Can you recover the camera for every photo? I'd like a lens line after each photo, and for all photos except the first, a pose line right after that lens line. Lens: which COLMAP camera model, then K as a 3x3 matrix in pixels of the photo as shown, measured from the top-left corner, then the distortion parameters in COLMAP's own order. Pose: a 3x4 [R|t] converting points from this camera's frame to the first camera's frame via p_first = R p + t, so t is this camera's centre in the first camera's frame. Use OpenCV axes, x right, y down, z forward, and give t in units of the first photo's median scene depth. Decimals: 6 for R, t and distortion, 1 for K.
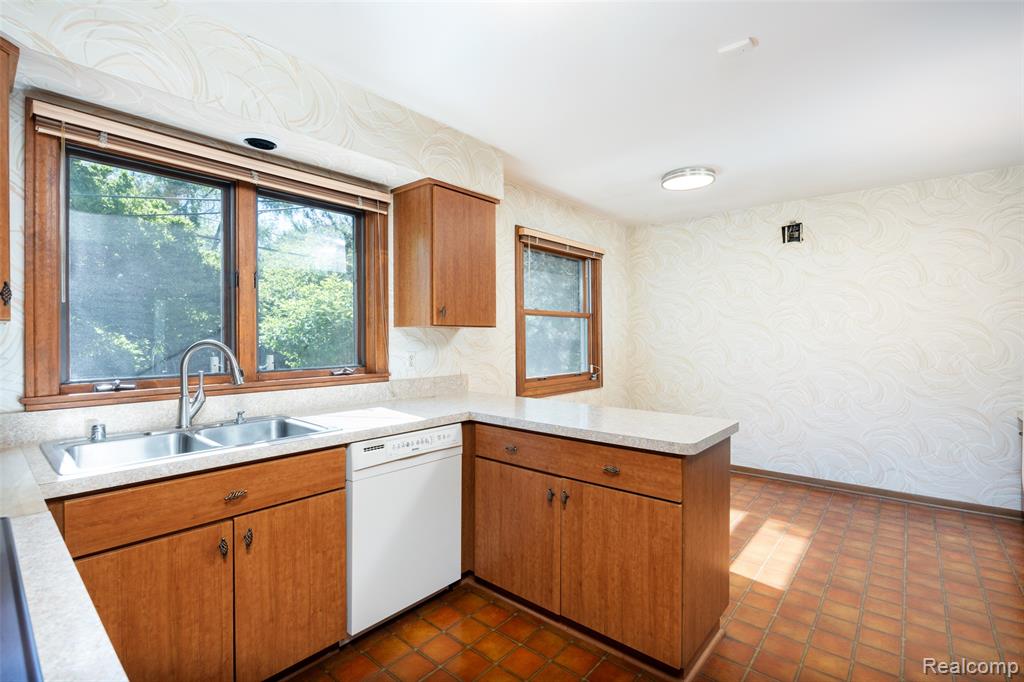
lens RADIAL K [[472.5, 0, 512.0], [0, 472.5, 341.0], [0, 0, 1]] dist [-0.014033, -0.000205]
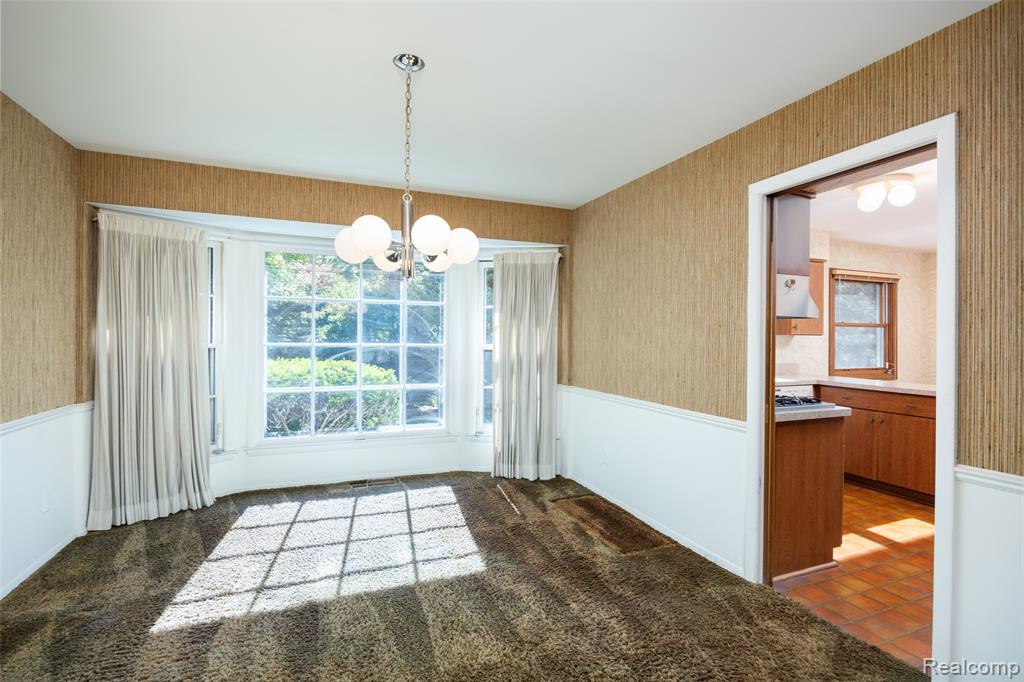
lens RADIAL K [[472.5, 0, 512.0], [0, 472.5, 341.0], [0, 0, 1]] dist [-0.014033, -0.000205]
pose [[0.886847, 0.012182, -0.461903, -0.164596], [-0.012844, 0.999916, 0.001710, 0.001760], [0.461885, 0.004416, 0.886929, -0.676018]]
